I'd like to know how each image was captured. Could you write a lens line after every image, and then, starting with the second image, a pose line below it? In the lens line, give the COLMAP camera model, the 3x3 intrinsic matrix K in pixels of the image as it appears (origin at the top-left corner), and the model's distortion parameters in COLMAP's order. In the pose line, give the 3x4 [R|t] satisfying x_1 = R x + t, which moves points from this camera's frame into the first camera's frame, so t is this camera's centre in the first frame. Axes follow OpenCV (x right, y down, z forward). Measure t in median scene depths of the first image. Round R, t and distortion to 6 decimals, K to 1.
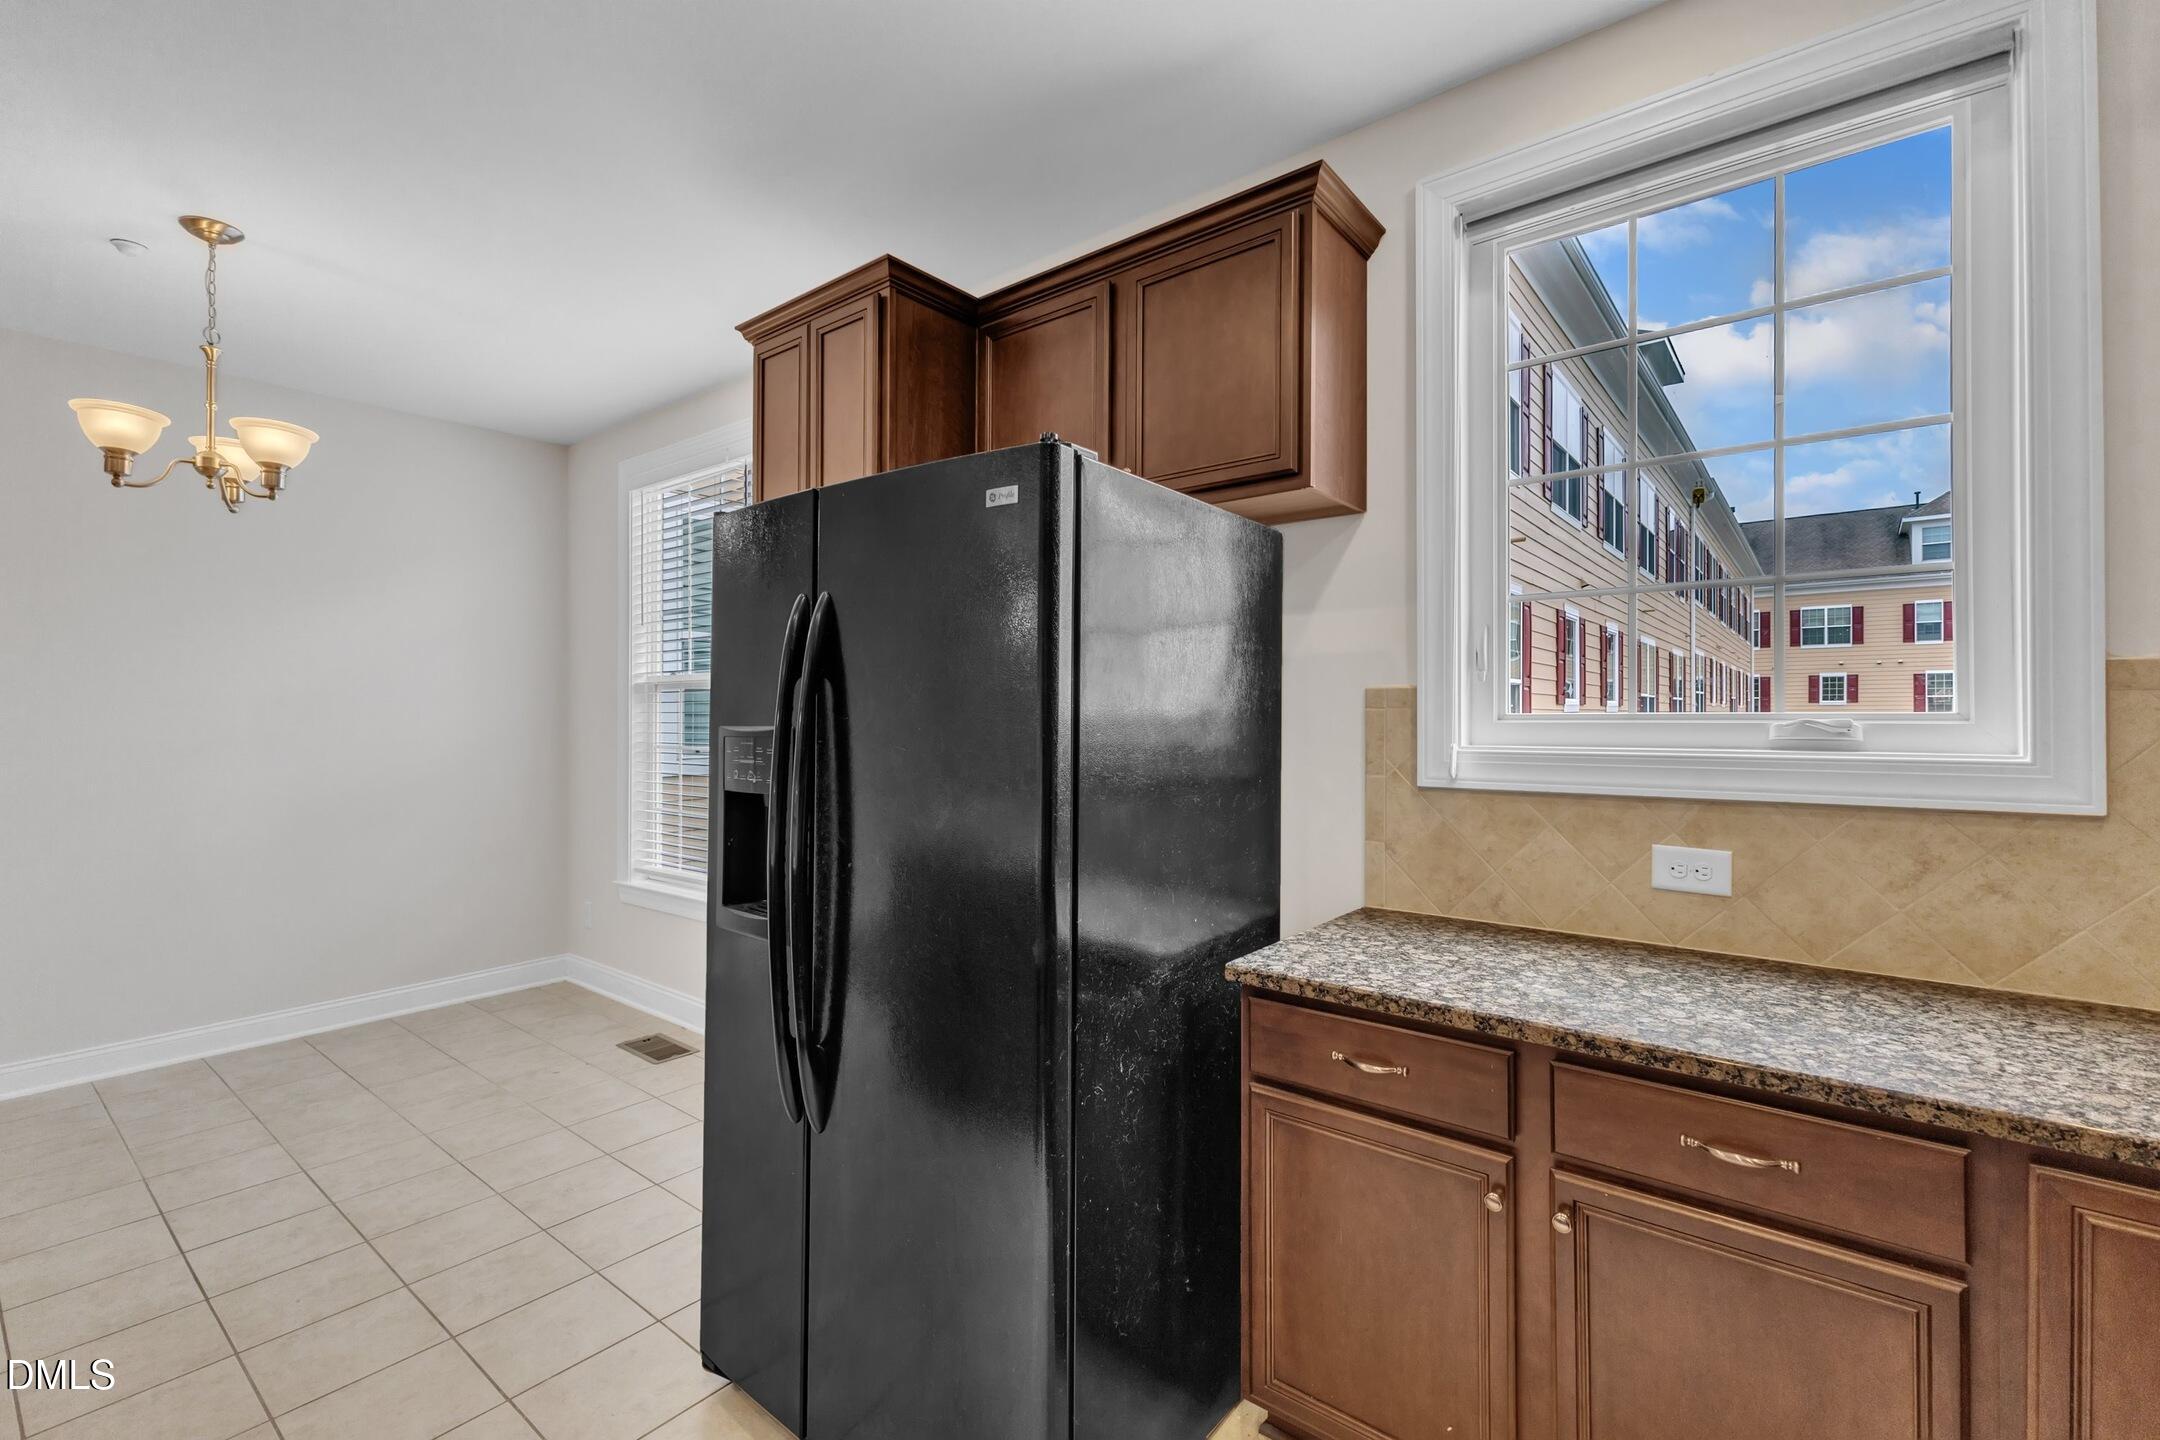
lens RADIAL K [[943.7, 0, 1102.8], [0, 943.7, 714.1], [0, 0, 1]] dist [0.010726, -0.001445]
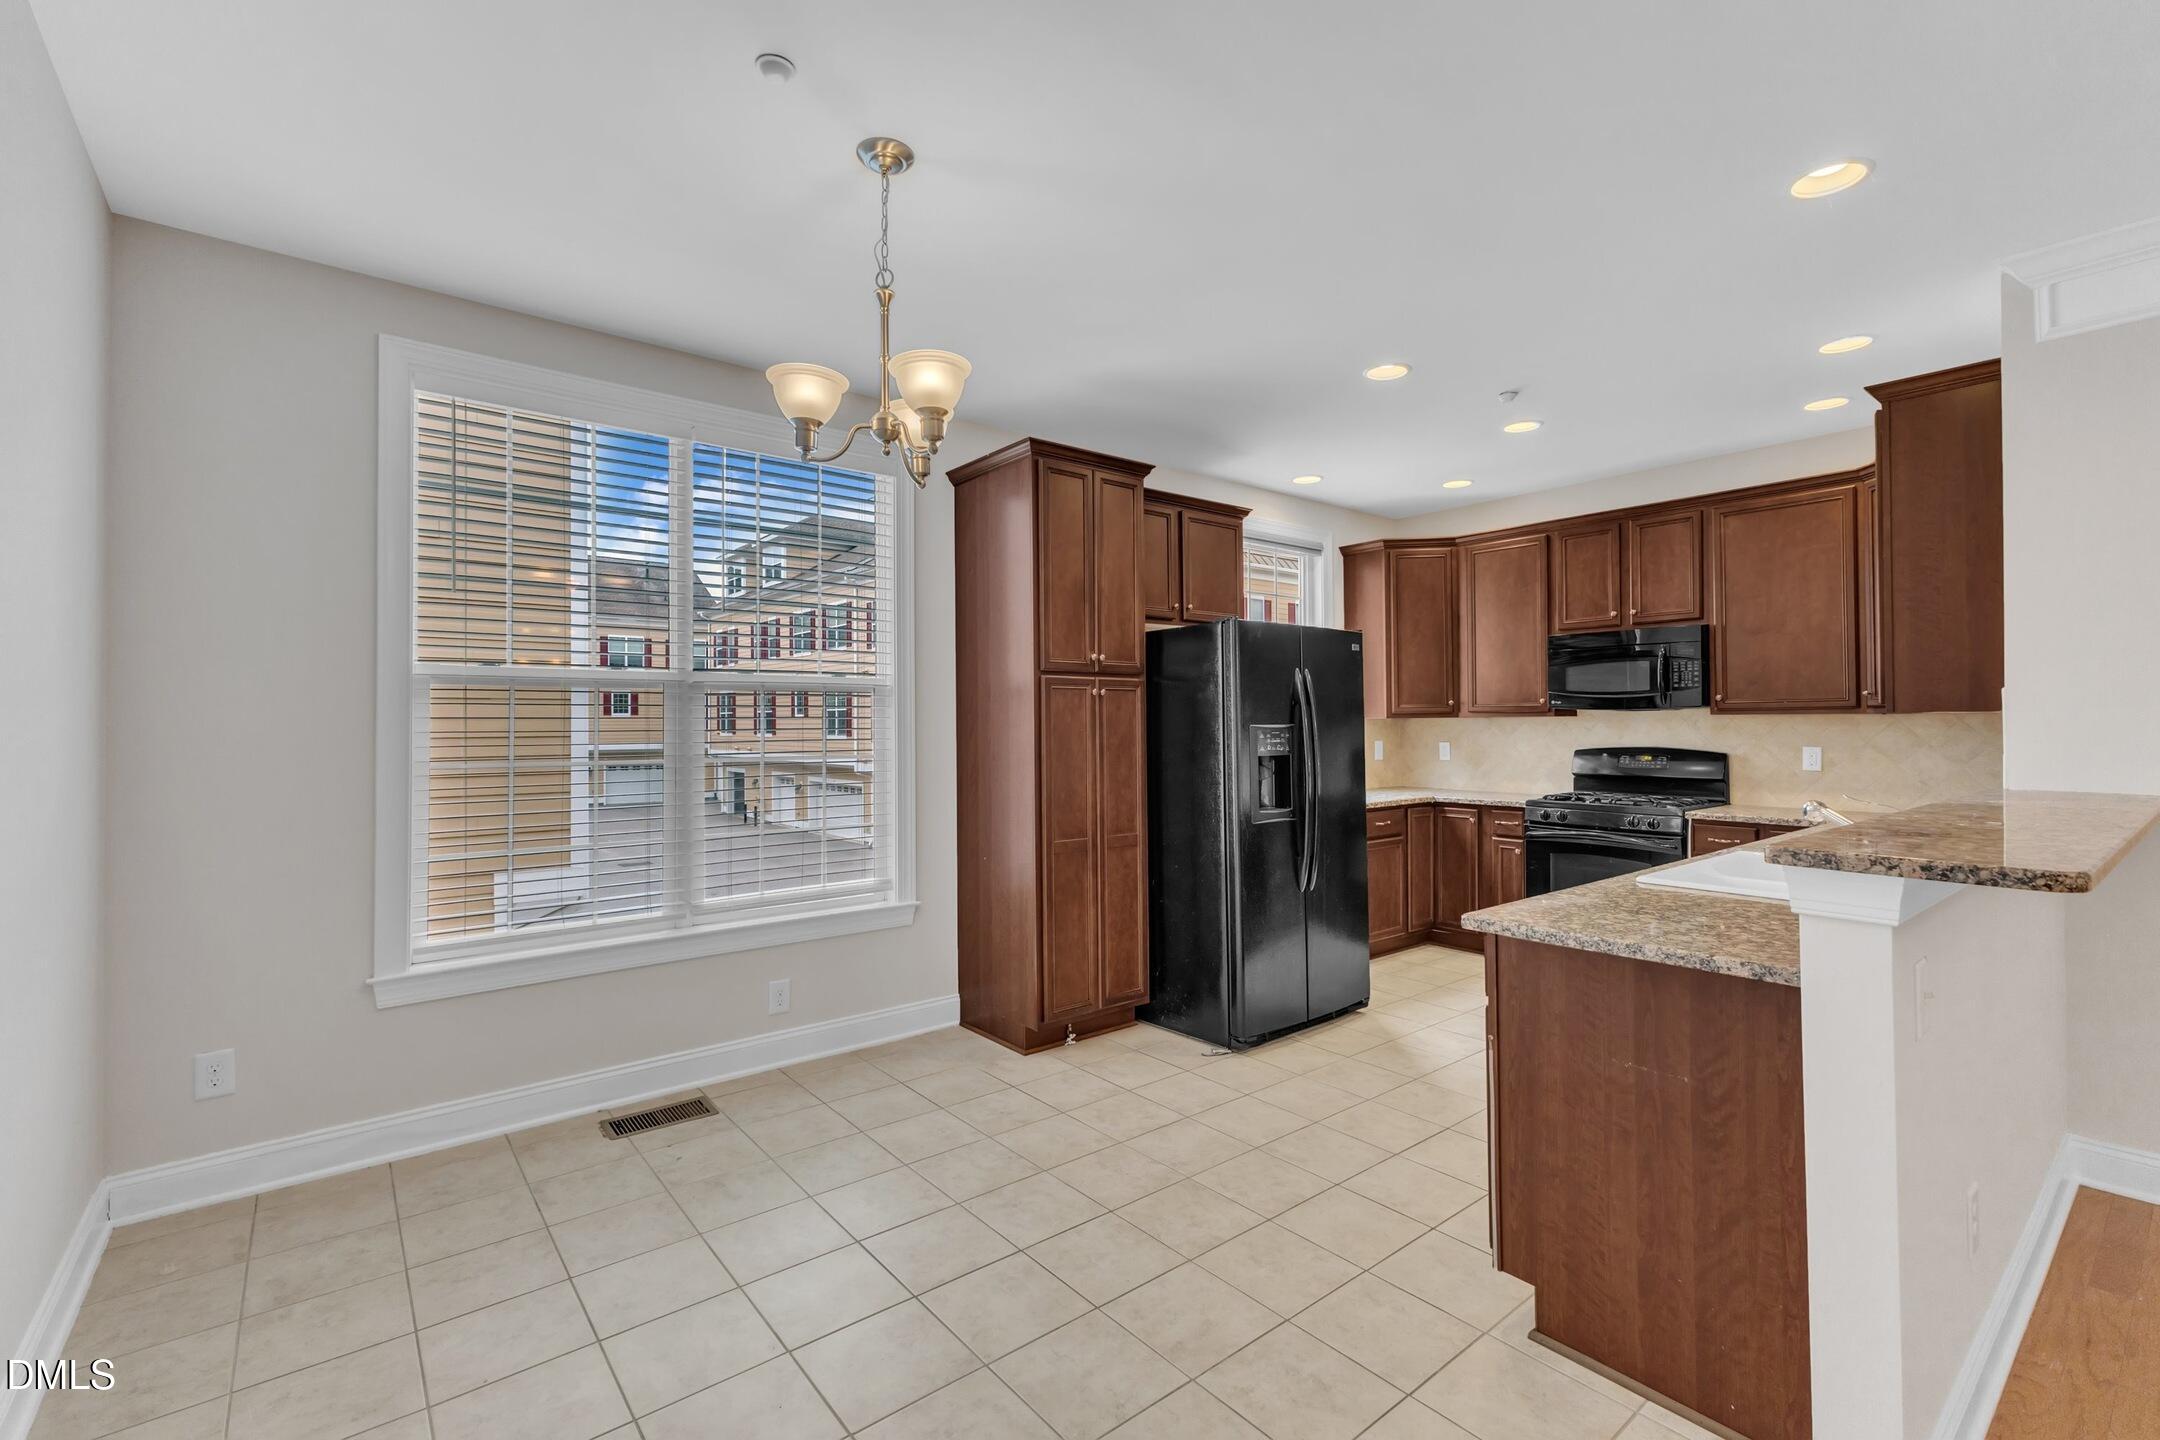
lens RADIAL K [[943.7, 0, 1086.3], [0, 943.7, 717.0], [0, 0, 1]] dist [0.010726, -0.001445]
pose [[0.217238, 0.007121, 0.976093, -2.511316], [0.002340, 0.999967, -0.007816, 0.010303], [-0.976116, 0.003982, 0.217215, 0.925214]]
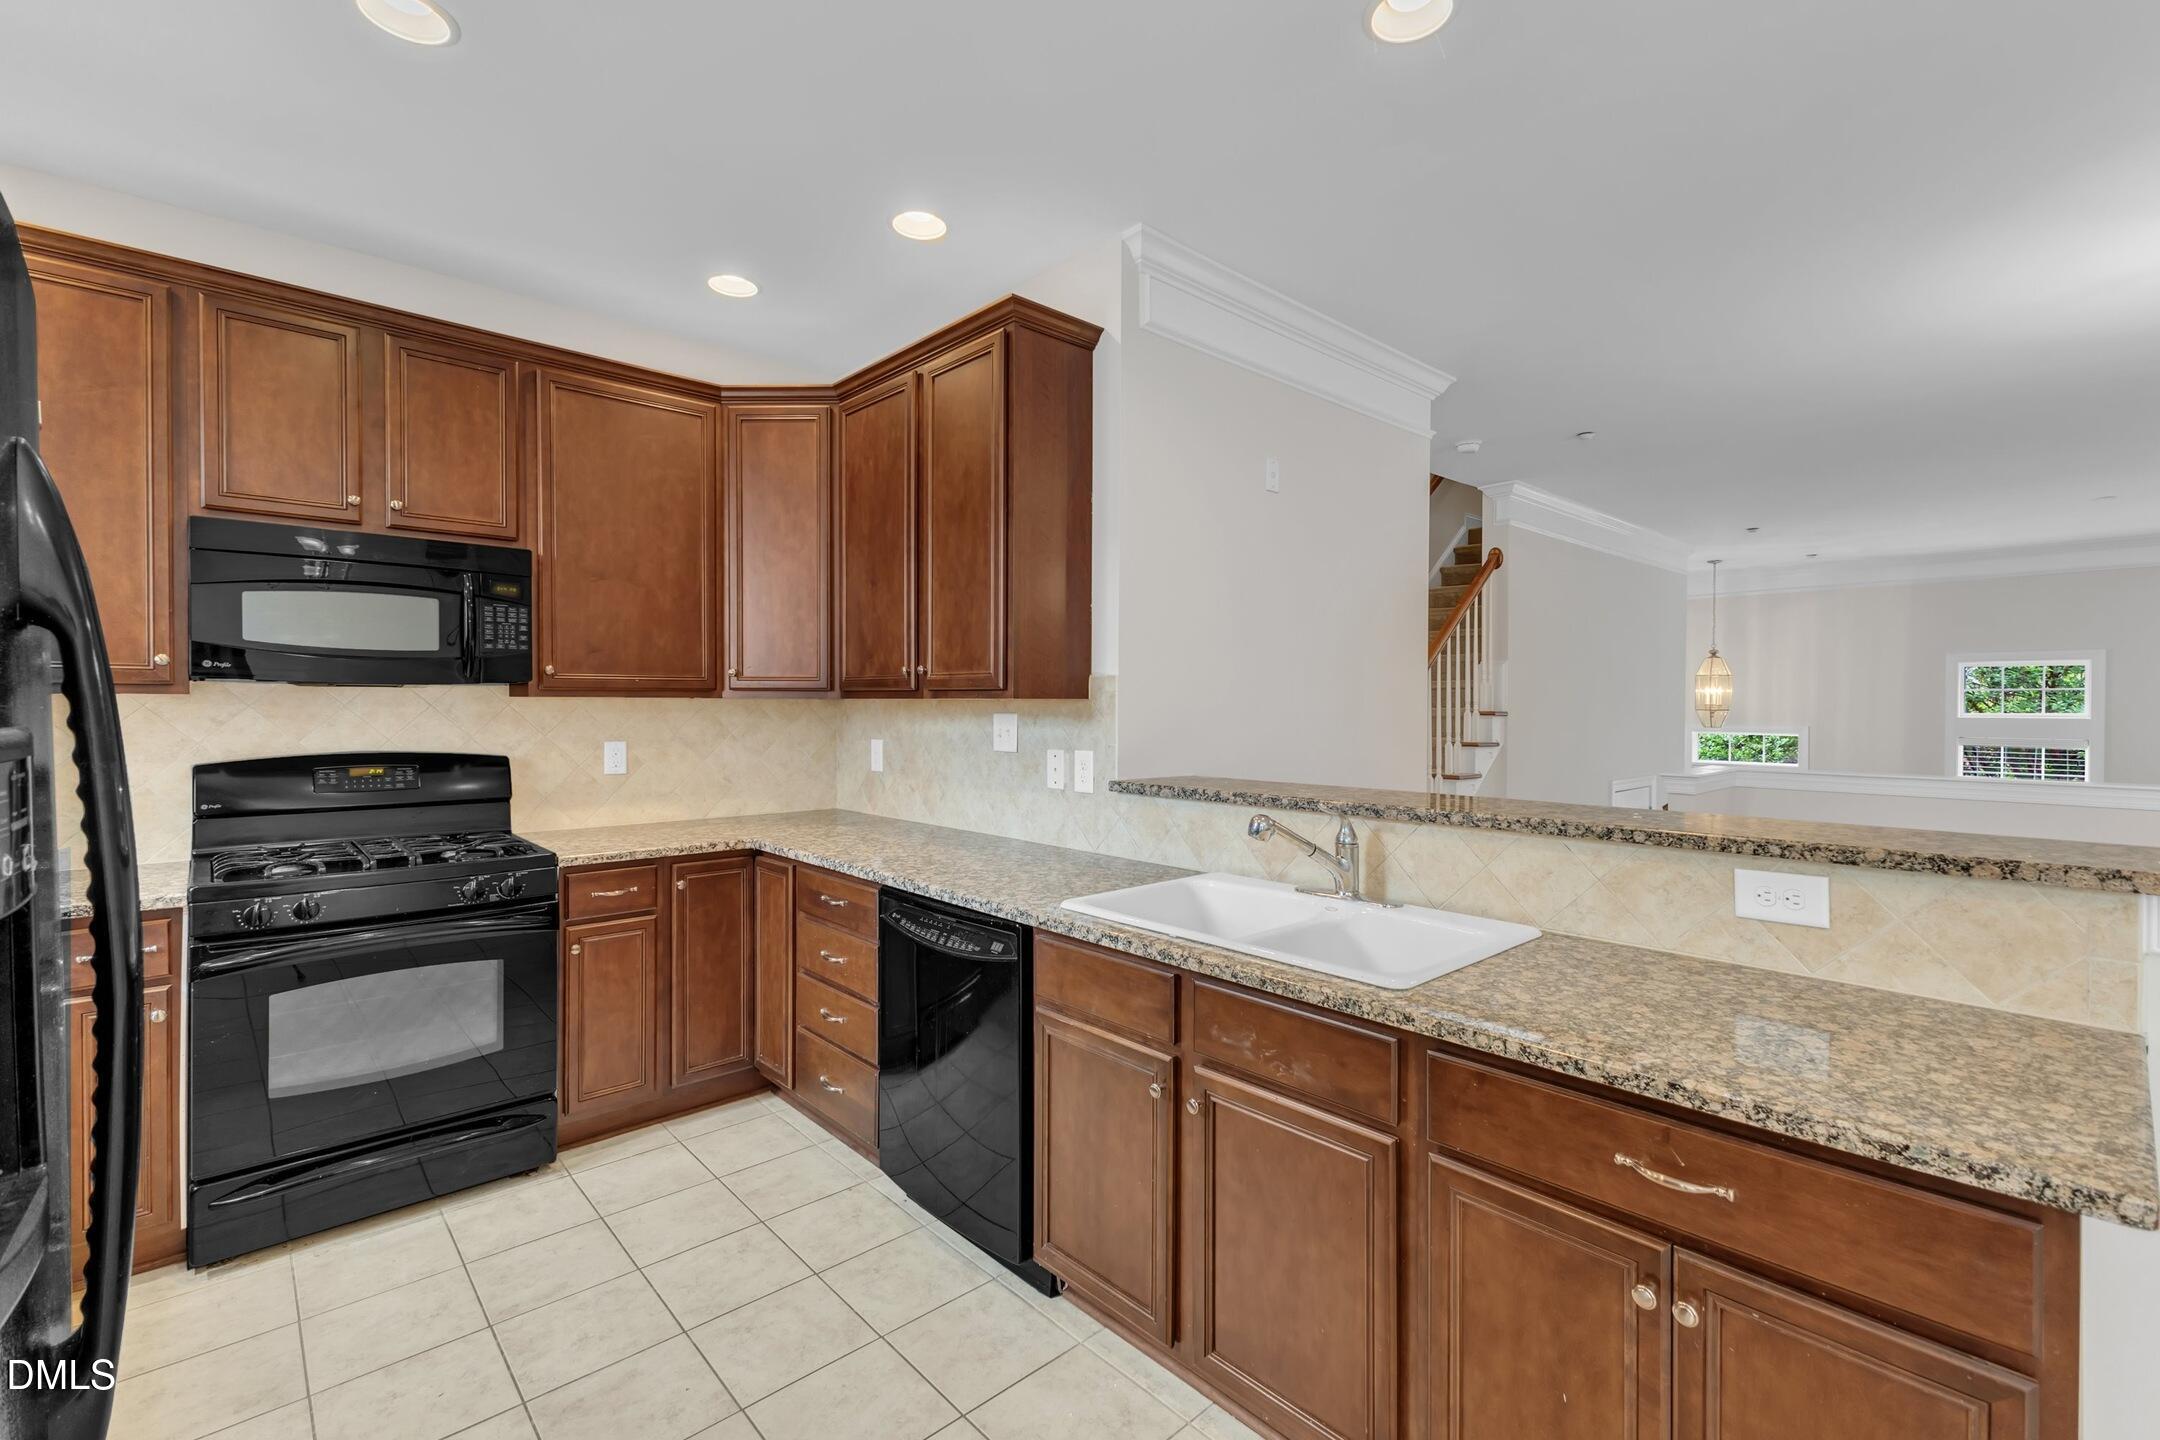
lens RADIAL K [[943.7, 0, 1086.8], [0, 943.7, 714.3], [0, 0, 1]] dist [0.010726, -0.001445]
pose [[-0.987207, -0.005126, 0.159359, -0.854410], [-0.003568, 0.999943, 0.010064, -0.000935], [-0.159402, 0.009367, -0.987169, 1.270039]]
